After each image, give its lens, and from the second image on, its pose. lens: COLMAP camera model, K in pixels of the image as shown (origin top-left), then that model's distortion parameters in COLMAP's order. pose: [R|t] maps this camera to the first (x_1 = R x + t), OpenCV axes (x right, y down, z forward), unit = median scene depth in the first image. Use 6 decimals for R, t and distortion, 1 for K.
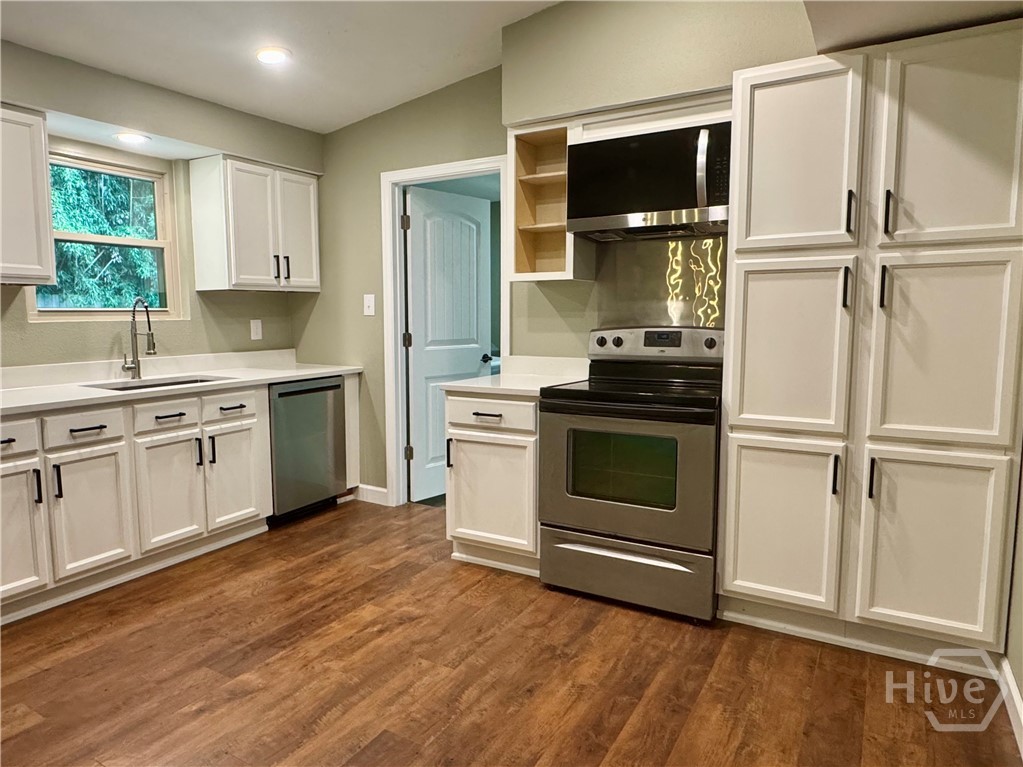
lens RADIAL K [[669.5, 0, 461.6], [0, 669.5, 385.4], [0, 0, 1]] dist [-0.002193, -0.000363]
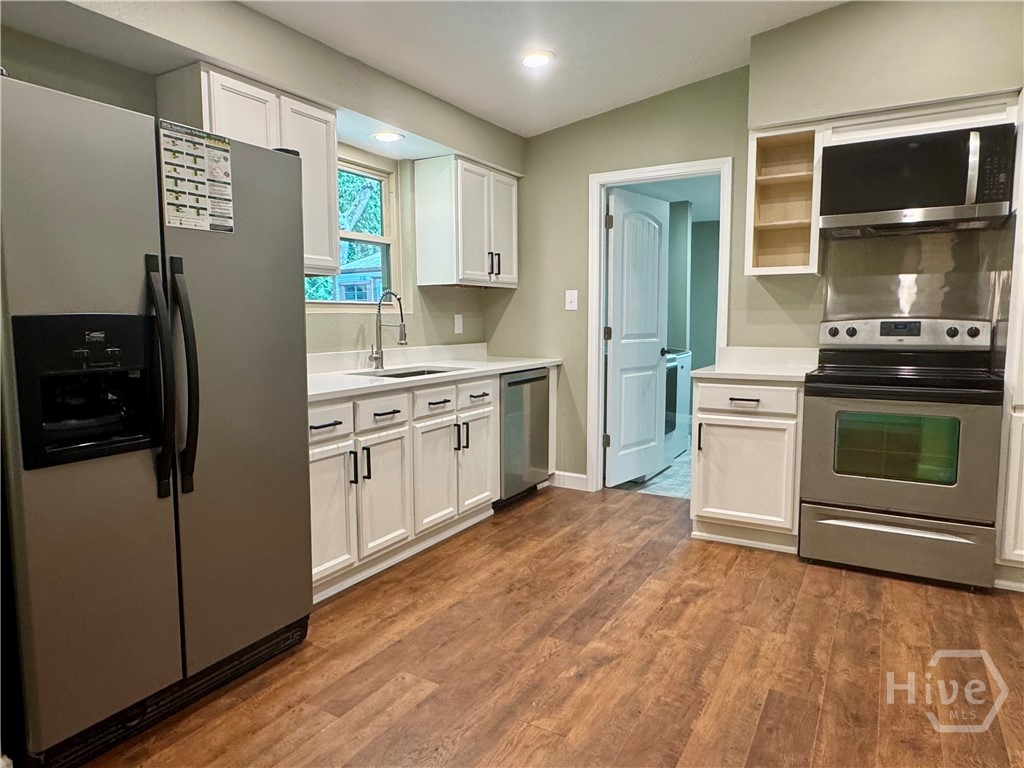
lens RADIAL K [[639.0, 0, 512.0], [0, 639.0, 384.0], [0, 0, 1]] dist [0.001010, 0.000167]
pose [[0.999457, -0.002458, 0.032865, -0.356509], [0.002654, 0.999979, -0.005932, 0.023506], [-0.032850, 0.006016, 0.999442, -0.001110]]
